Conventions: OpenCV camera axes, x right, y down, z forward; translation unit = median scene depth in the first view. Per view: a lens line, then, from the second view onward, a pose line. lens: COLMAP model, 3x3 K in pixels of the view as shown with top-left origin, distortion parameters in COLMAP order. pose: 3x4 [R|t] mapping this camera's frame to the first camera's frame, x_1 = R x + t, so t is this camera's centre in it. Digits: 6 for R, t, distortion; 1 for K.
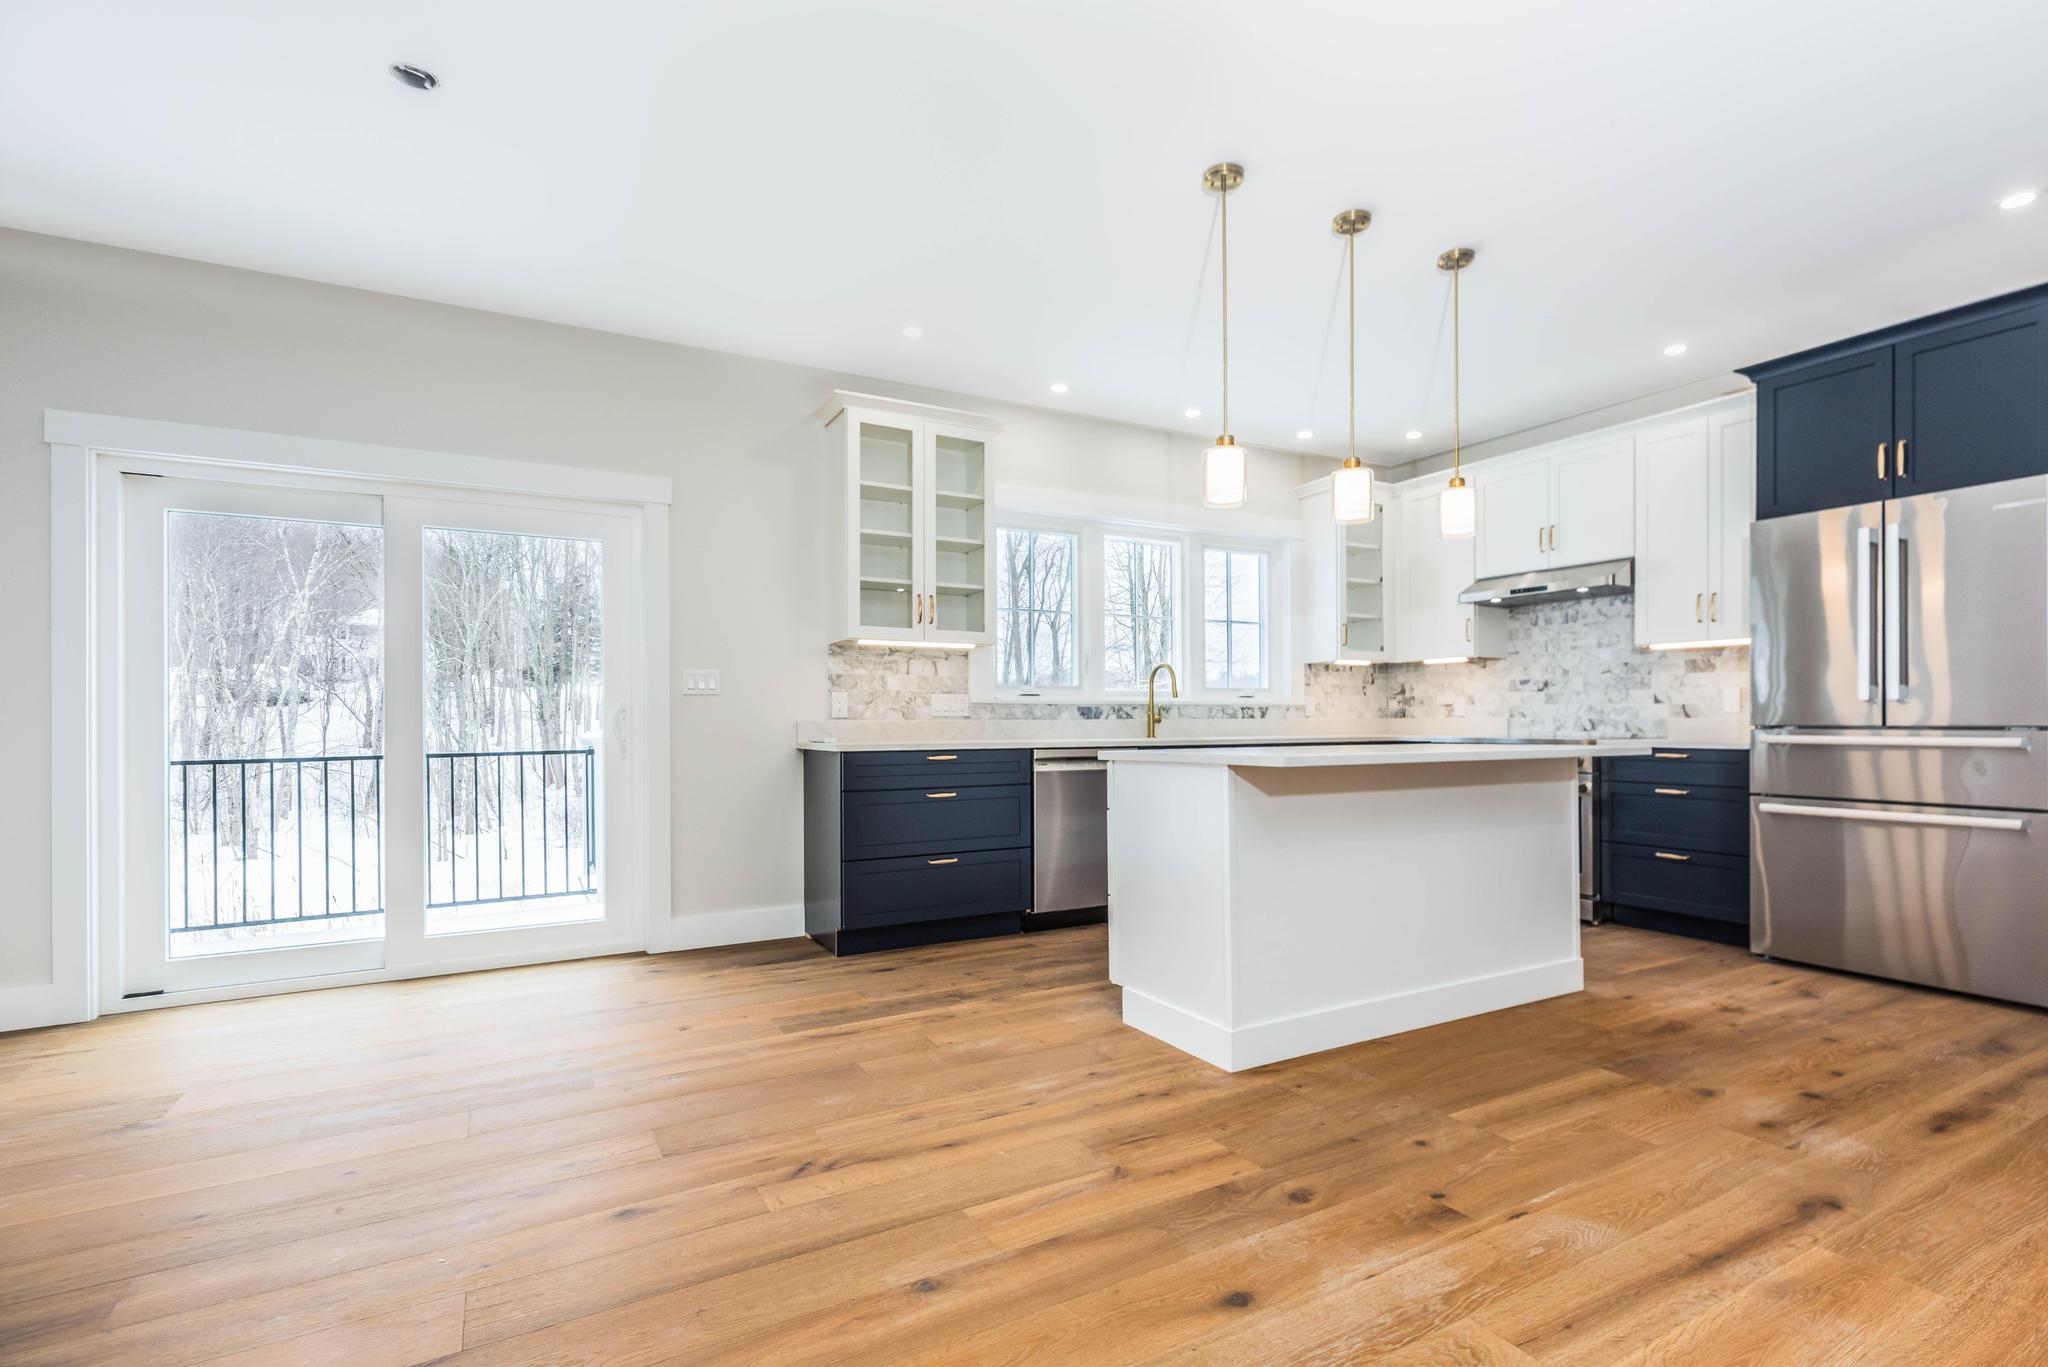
lens RADIAL K [[965.7, 0, 1051.0], [0, 965.7, 721.7], [0, 0, 1]] dist [0.002853, -0.000284]
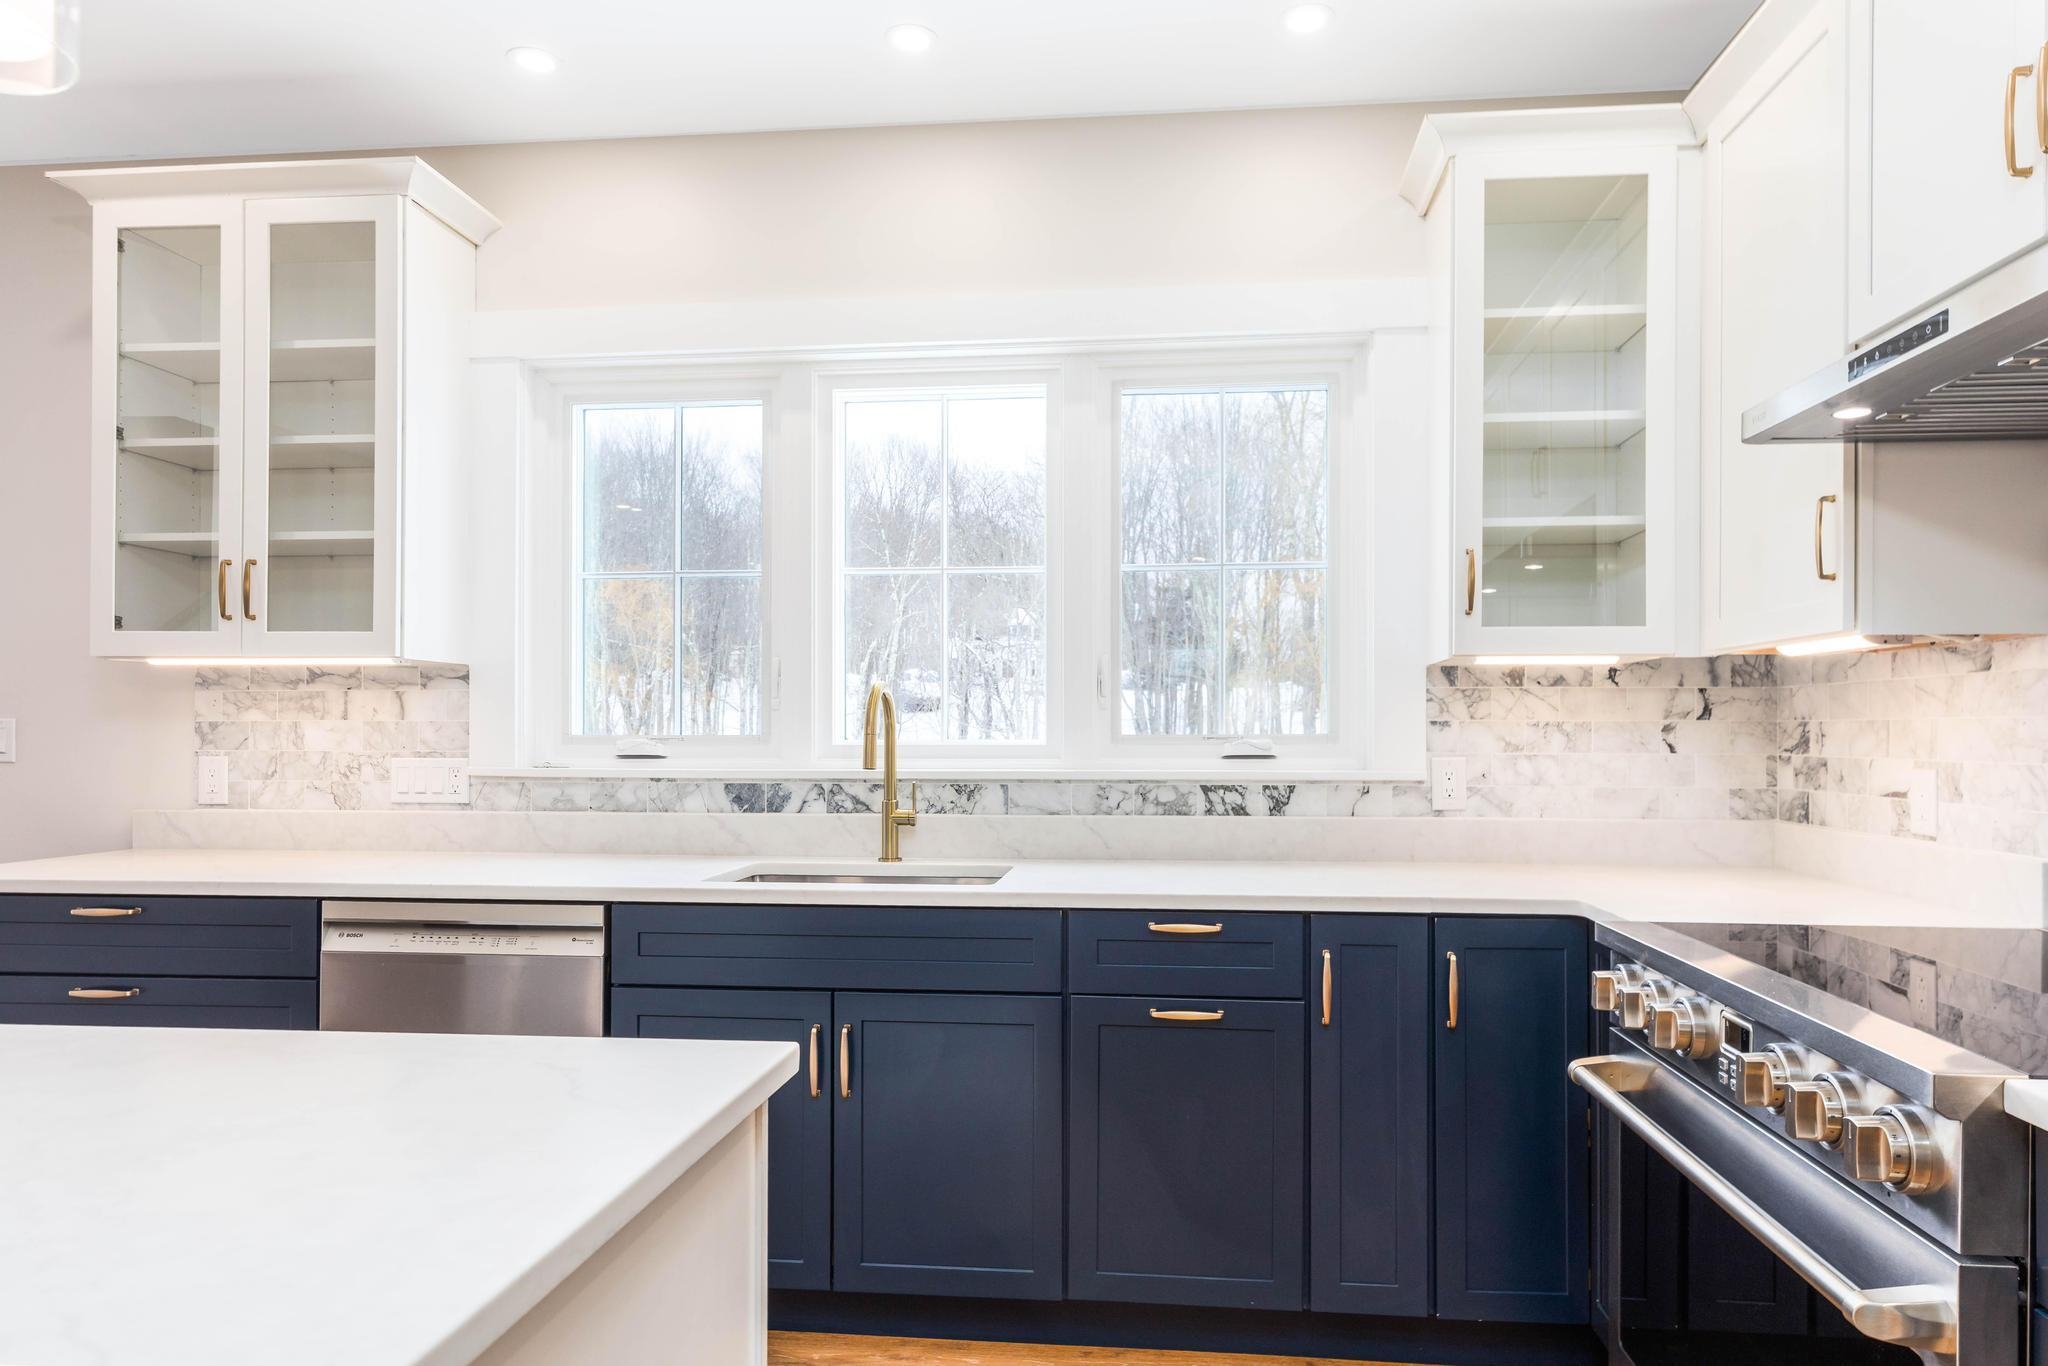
lens RADIAL K [[1249.9, 0, 1047.9], [0, 1249.9, 724.5], [0, 0, 1]] dist [0.002558, 0.022695]
pose [[0.818205, 0.001551, -0.574925, 0.530763], [-0.004453, 0.999983, -0.003639, -0.045753], [0.574910, 0.005538, 0.818198, 0.675697]]
